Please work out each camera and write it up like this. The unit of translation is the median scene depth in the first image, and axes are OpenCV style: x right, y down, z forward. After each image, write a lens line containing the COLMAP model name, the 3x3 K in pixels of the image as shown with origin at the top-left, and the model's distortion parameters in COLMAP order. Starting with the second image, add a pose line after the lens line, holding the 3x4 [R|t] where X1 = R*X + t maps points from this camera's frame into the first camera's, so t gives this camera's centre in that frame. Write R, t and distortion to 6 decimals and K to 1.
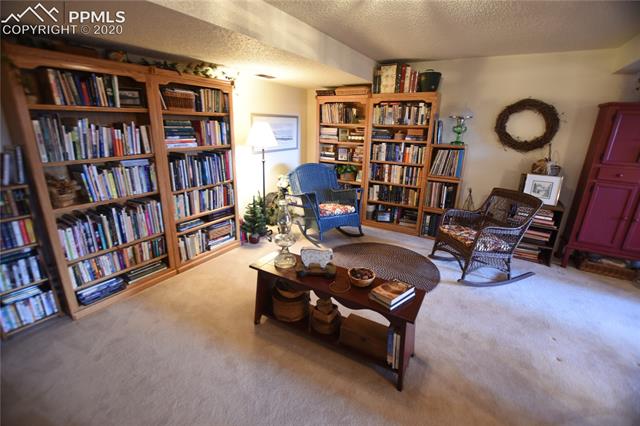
lens RADIAL K [[284.1, 0, 320.7], [0, 284.1, 216.3], [0, 0, 1]] dist [-0.025869, 0.001646]
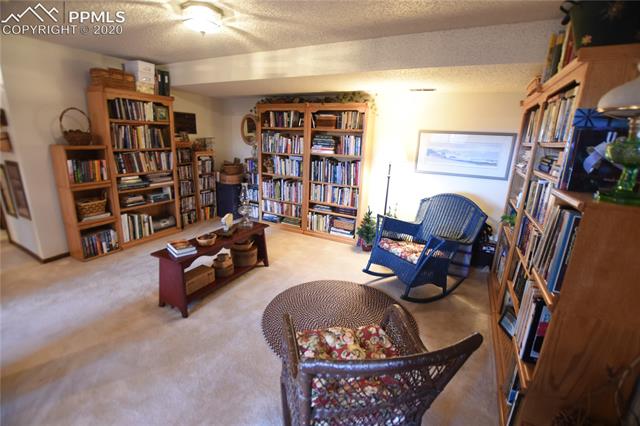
lens RADIAL K [[284.1, 0, 319.8], [0, 284.1, 208.8], [0, 0, 1]] dist [-0.025869, 0.001646]
pose [[0.057870, 0.235975, -0.970034, 1.071911], [-0.341098, 0.917862, 0.202934, -0.295029], [0.938245, 0.319133, 0.133607, 0.954797]]
